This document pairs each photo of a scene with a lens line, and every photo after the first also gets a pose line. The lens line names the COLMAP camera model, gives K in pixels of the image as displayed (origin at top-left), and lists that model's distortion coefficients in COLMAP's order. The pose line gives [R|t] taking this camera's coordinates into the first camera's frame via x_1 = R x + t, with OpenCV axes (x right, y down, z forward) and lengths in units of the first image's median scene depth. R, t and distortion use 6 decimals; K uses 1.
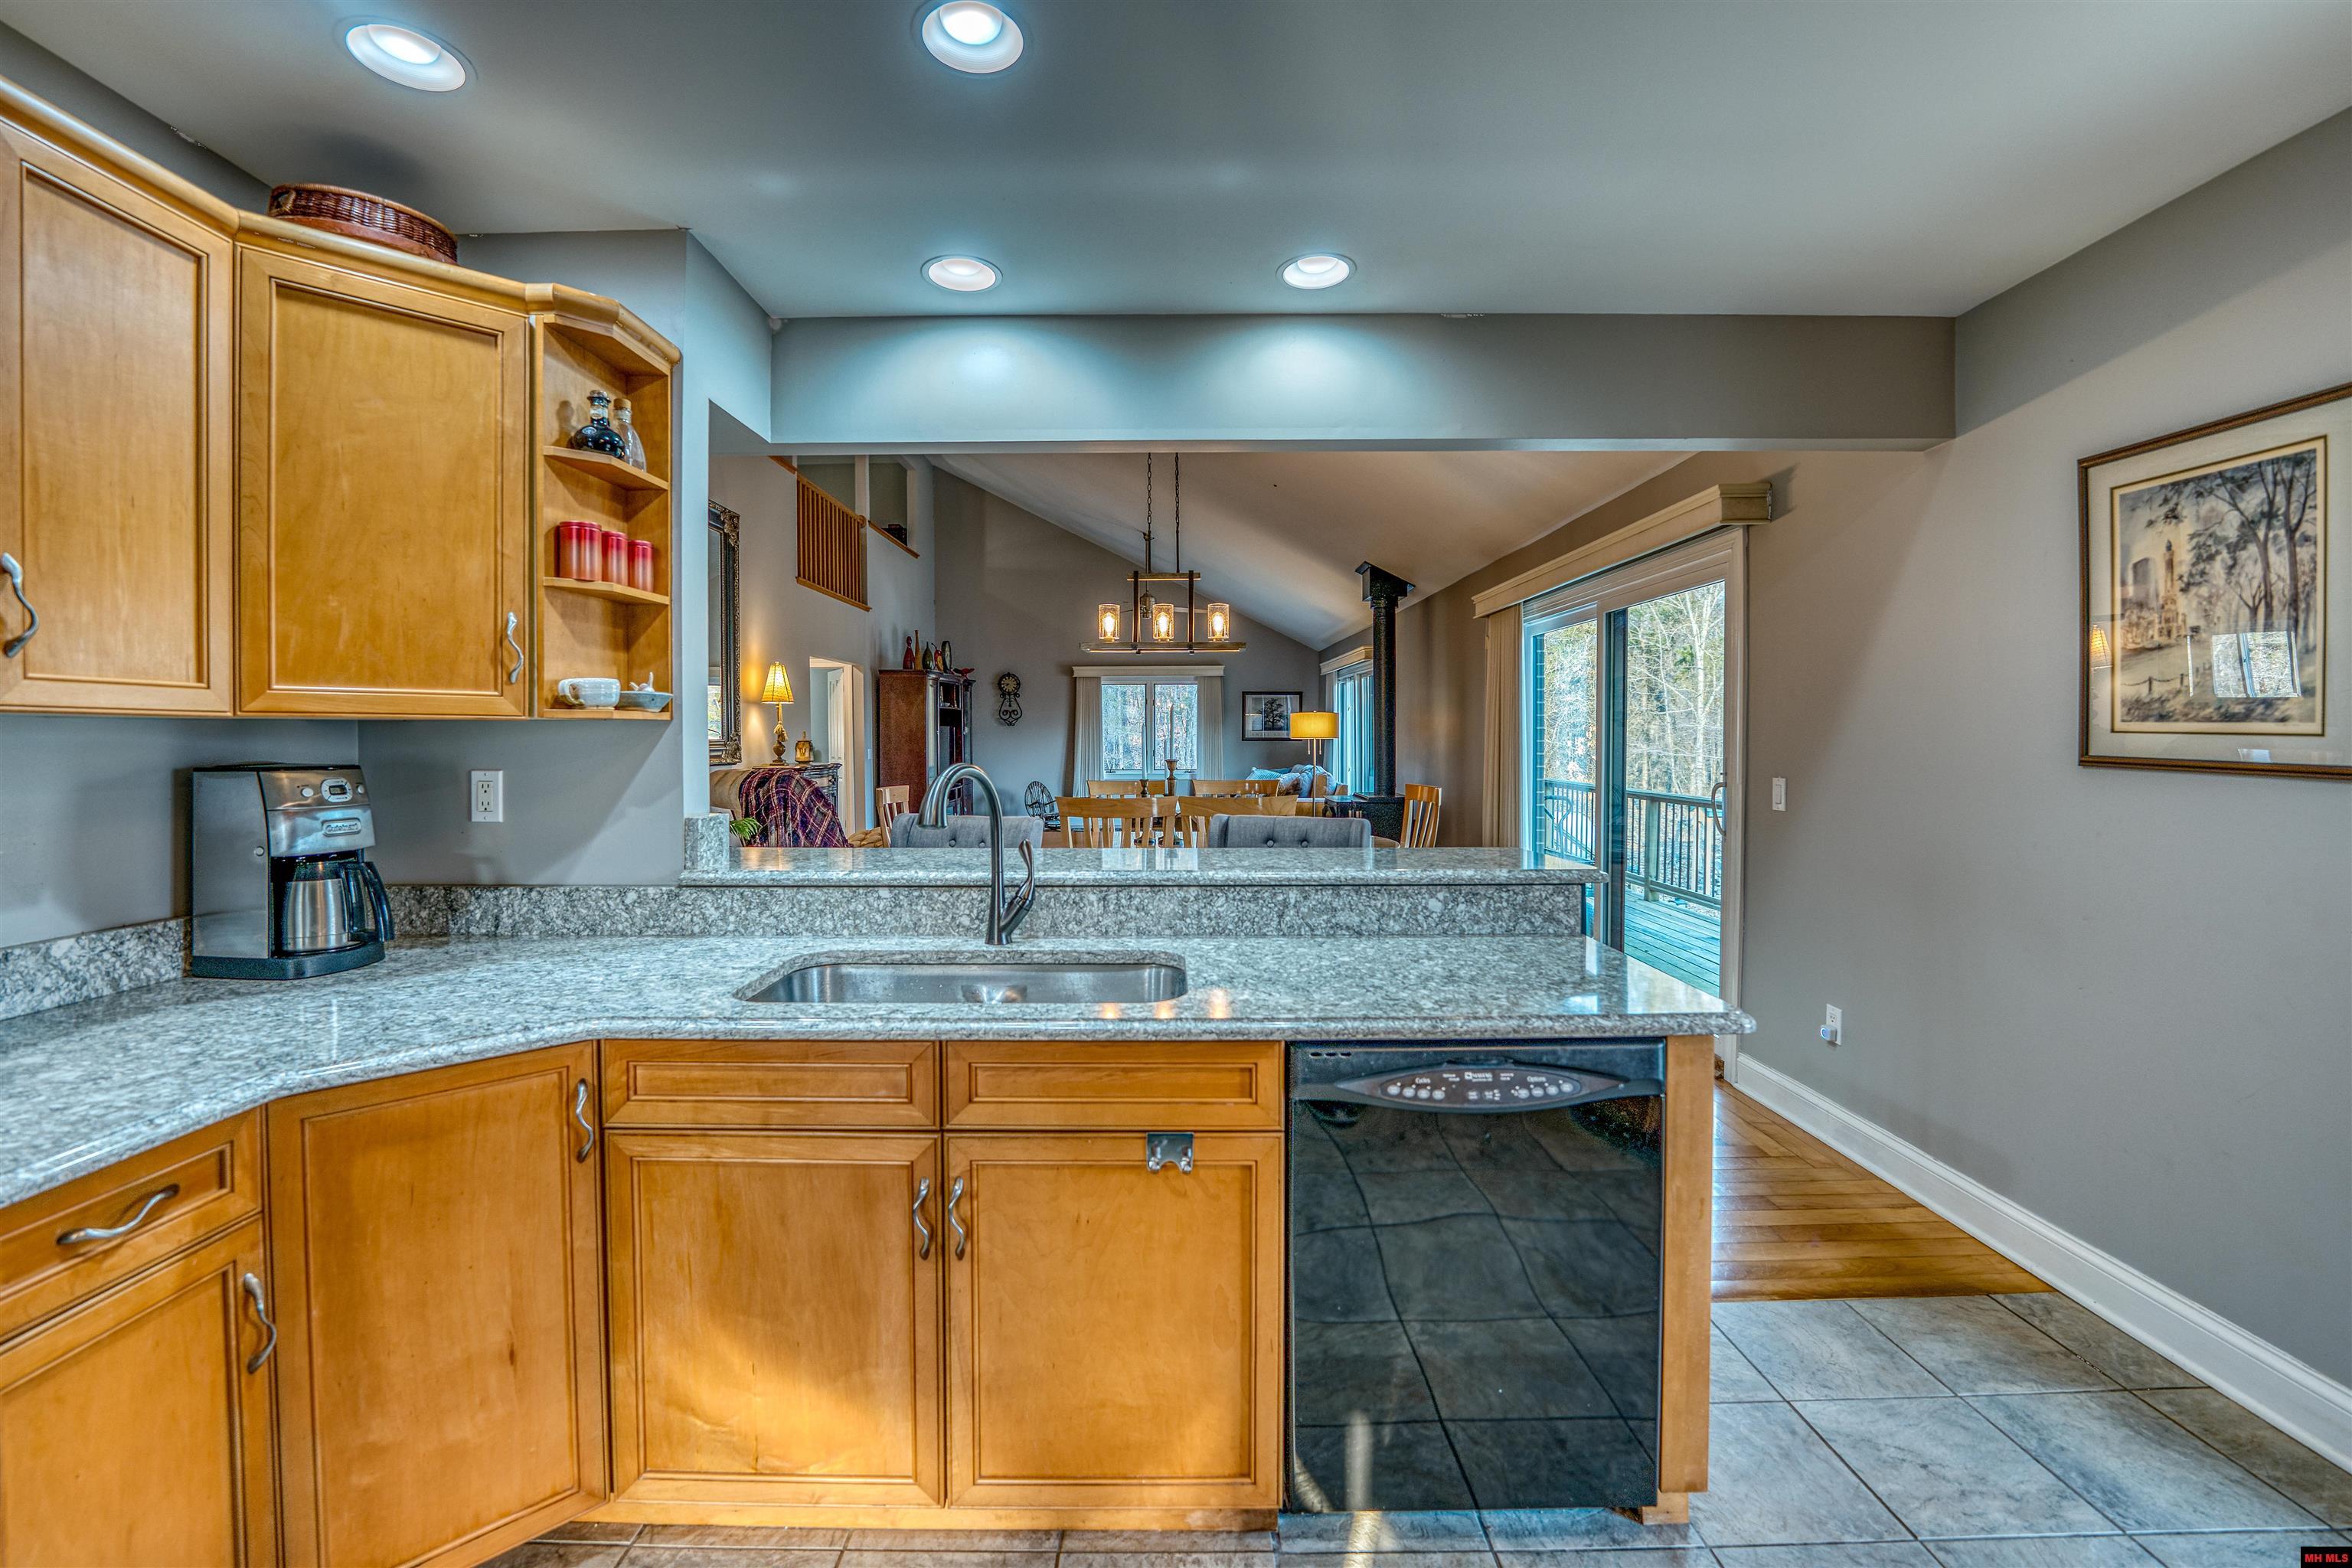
lens RADIAL K [[969.9, 0, 1169.8], [0, 969.9, 752.4], [0, 0, 1]] dist [-0.031976, 0.003373]
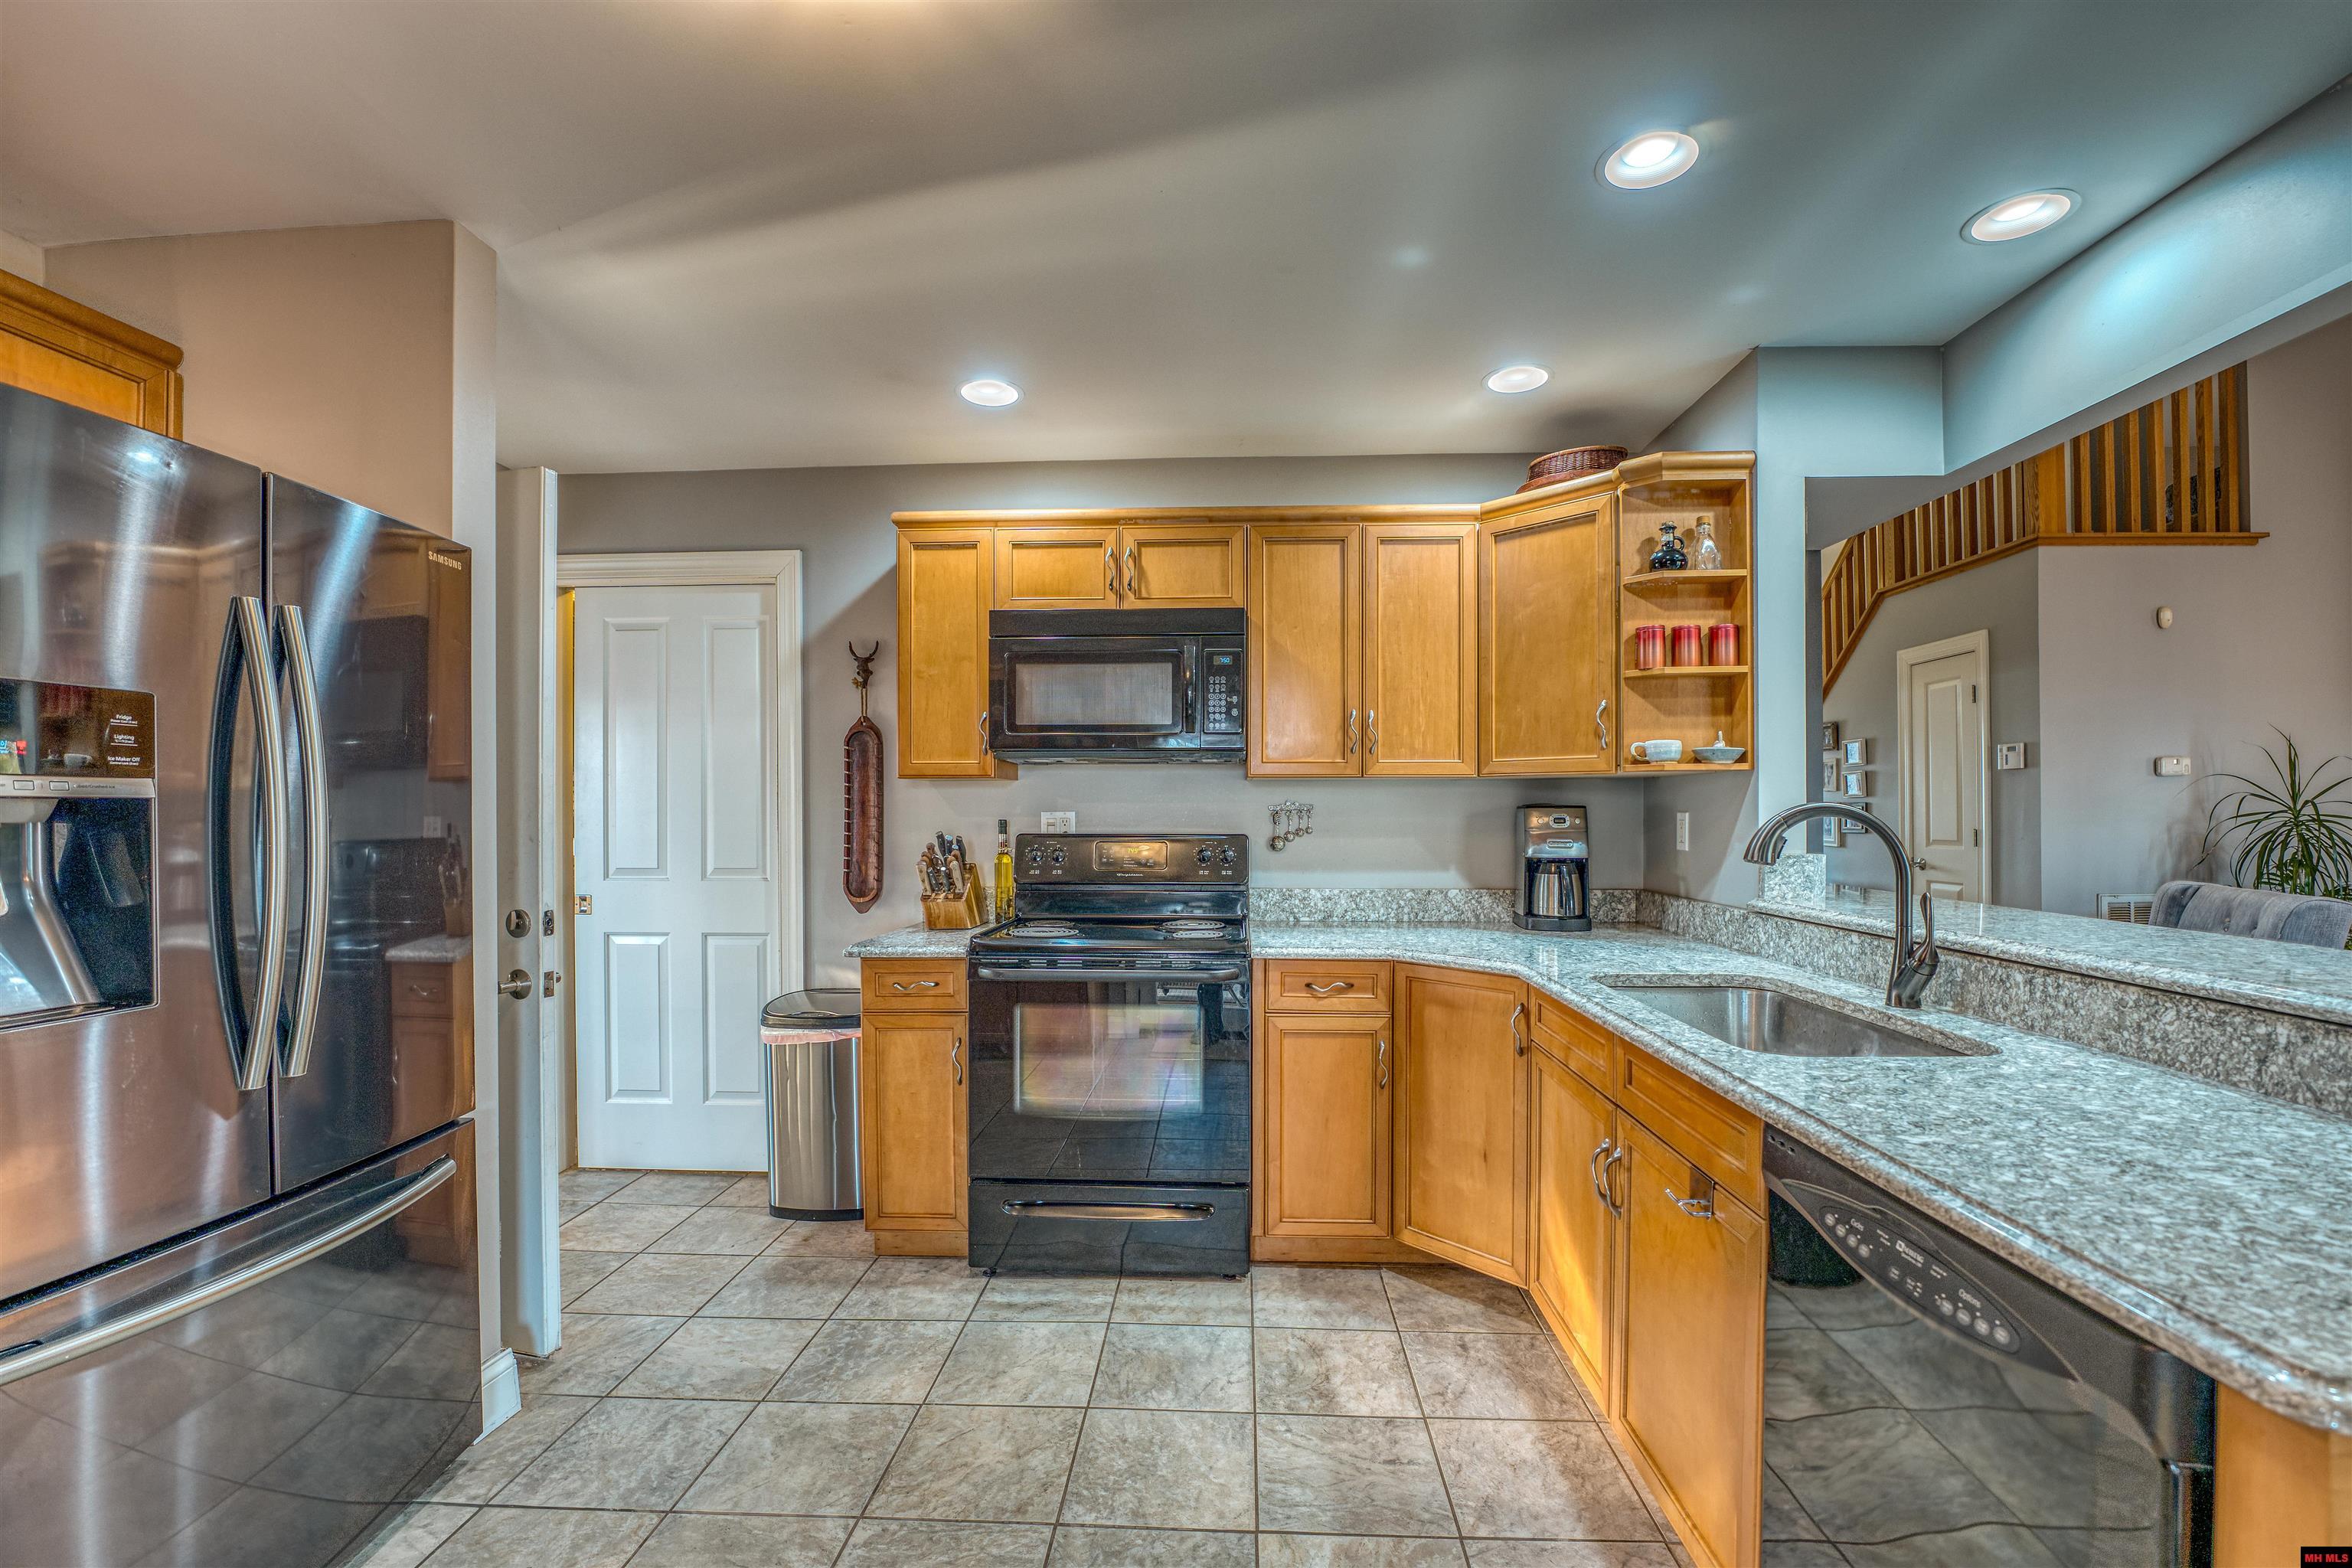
lens RADIAL K [[969.9, 0, 1177.5], [0, 969.9, 804.8], [0, 0, 1]] dist [-0.031976, 0.003373]
pose [[-0.039868, -0.002958, -0.999201, 0.780450], [-0.010575, 0.999941, -0.002538, 0.023271], [0.999149, 0.010465, -0.039897, 0.398348]]
